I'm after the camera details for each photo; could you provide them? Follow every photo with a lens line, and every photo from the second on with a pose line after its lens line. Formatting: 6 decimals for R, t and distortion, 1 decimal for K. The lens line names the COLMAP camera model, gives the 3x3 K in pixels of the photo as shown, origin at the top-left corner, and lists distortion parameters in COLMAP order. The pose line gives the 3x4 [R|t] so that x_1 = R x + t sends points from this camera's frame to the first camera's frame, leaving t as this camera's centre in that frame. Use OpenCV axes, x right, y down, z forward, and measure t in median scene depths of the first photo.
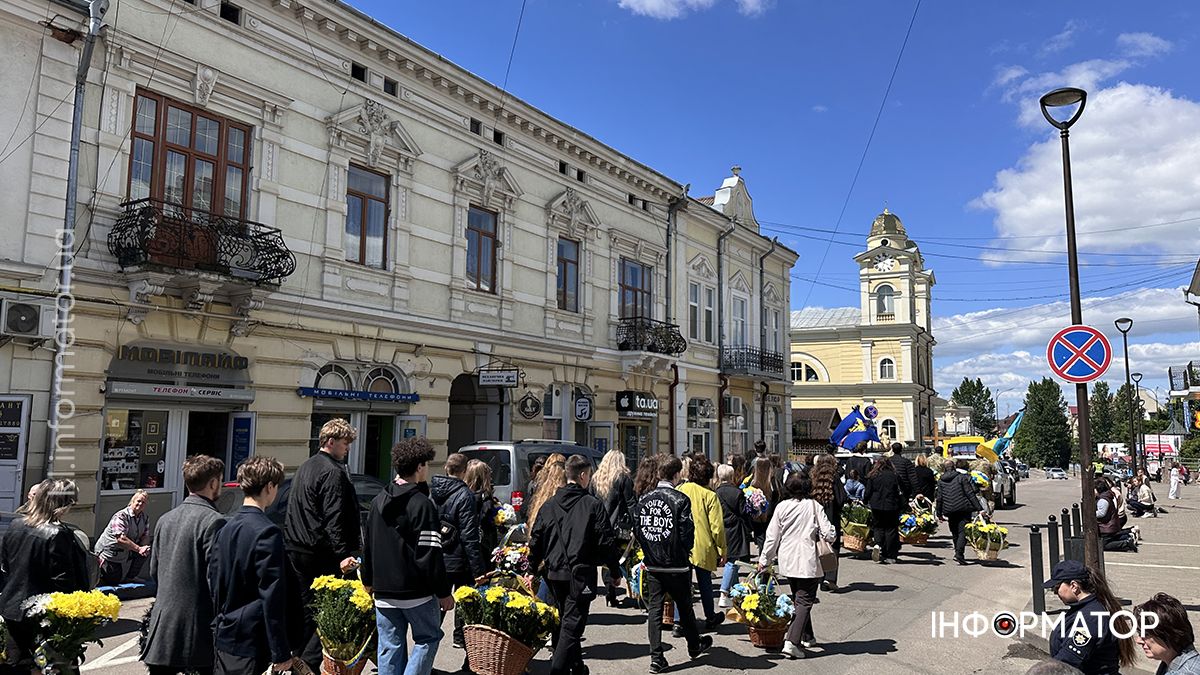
lens RADIAL K [[864.8, 0, 600.0], [0, 864.8, 337.5], [0, 0, 1]] dist [0.203291, -0.361823]
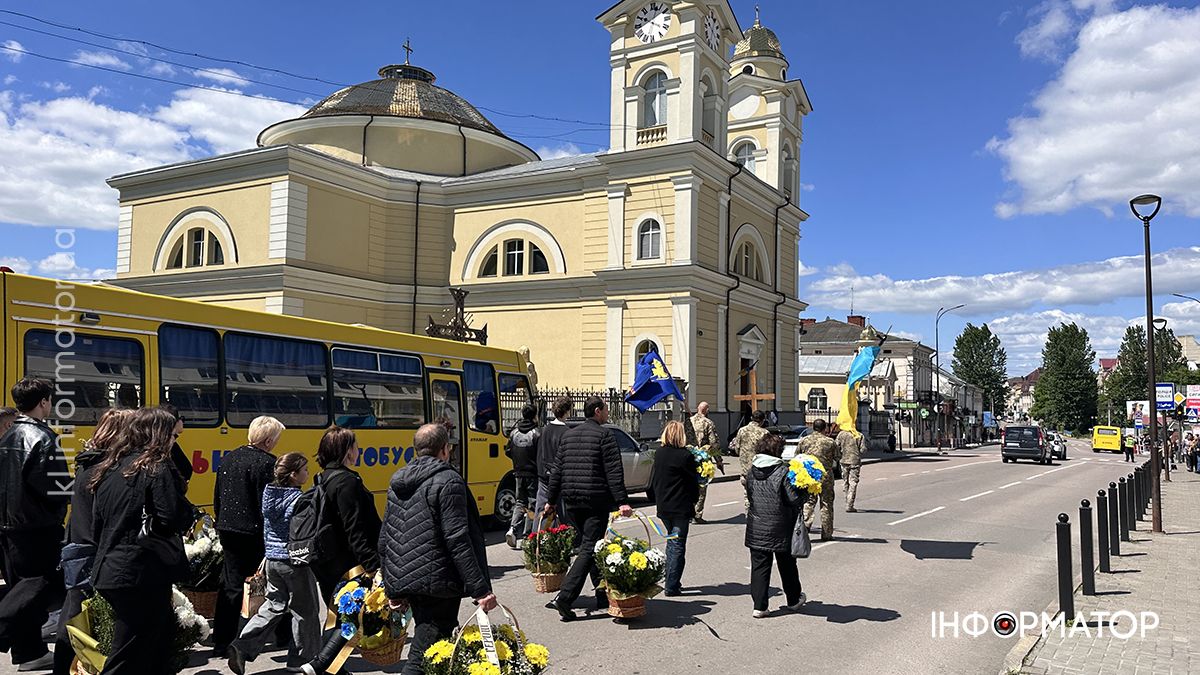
lens RADIAL K [[864.8, 0, 600.0], [0, 864.8, 337.5], [0, 0, 1]] dist [0.203291, -0.361823]
pose [[0.999964, -0.001200, -0.008363, 0.296240], [0.001643, 0.998583, 0.053196, 0.063145], [0.008288, -0.053208, 0.998549, 0.500163]]
